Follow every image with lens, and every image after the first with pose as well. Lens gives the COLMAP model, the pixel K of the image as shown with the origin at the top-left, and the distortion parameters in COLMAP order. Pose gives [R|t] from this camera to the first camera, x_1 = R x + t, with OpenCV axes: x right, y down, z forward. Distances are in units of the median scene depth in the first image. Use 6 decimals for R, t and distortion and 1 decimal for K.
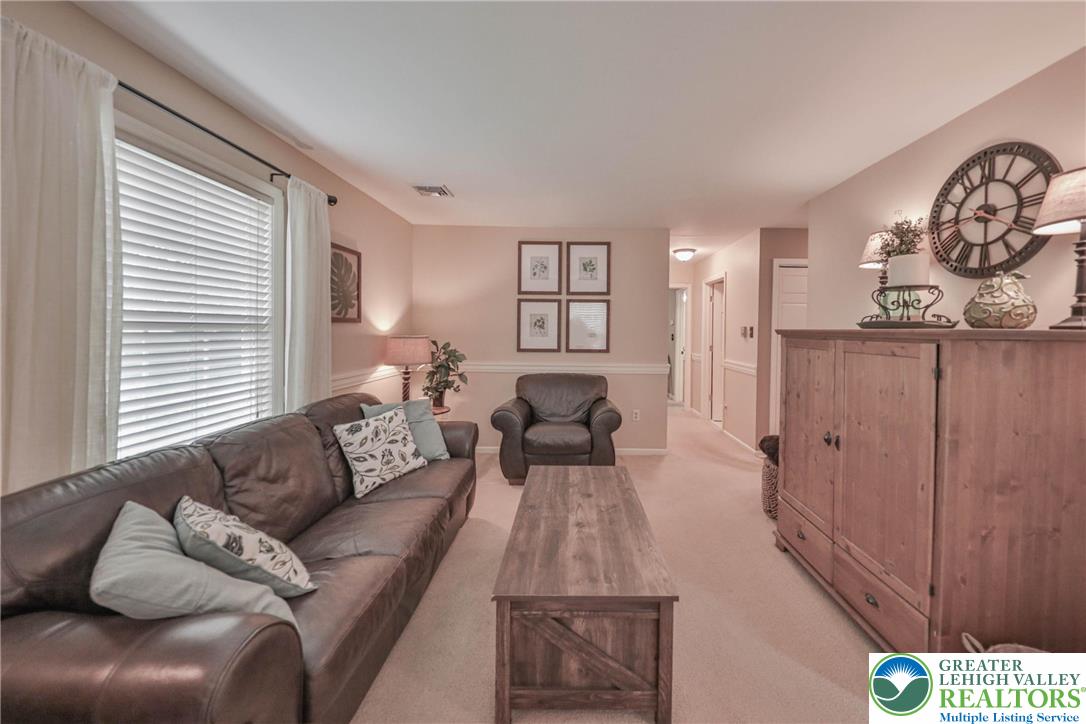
lens RADIAL K [[374.7, 0, 577.7], [0, 374.7, 339.3], [0, 0, 1]] dist [0.001768, -0.003550]
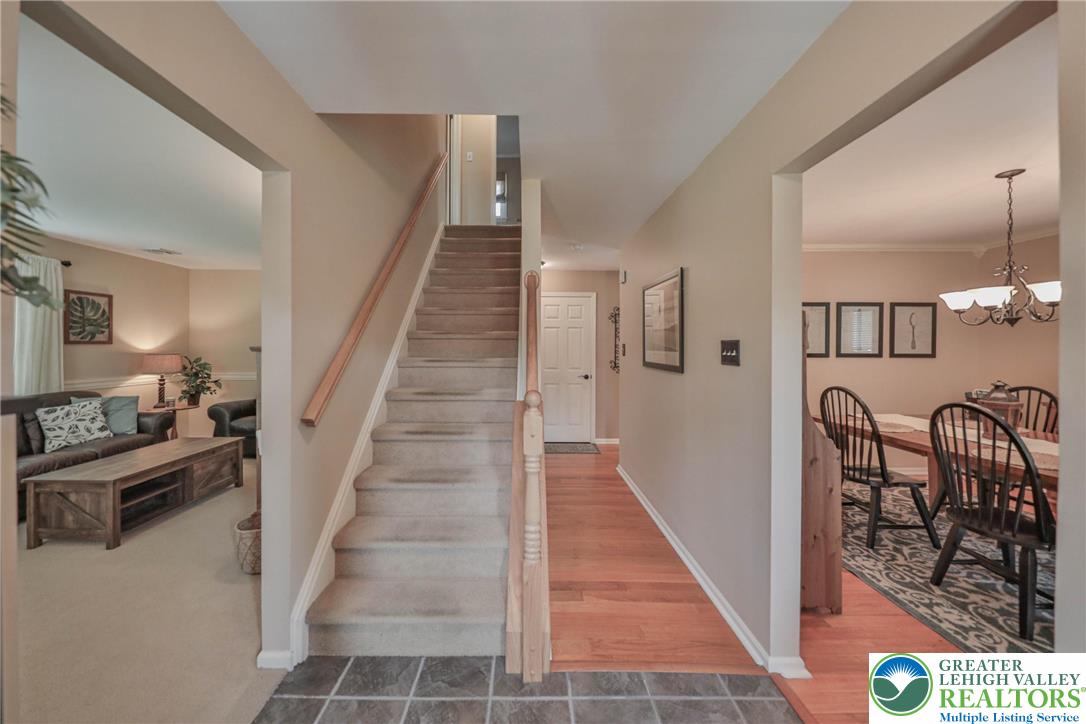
lens RADIAL K [[374.7, 0, 545.2], [0, 374.7, 346.5], [0, 0, 1]] dist [0.001768, -0.003550]
pose [[0.999959, -0.006265, 0.006491, 1.510093], [0.006422, 0.999681, -0.024417, 0.015564], [-0.006336, 0.024458, 0.999681, -0.608693]]
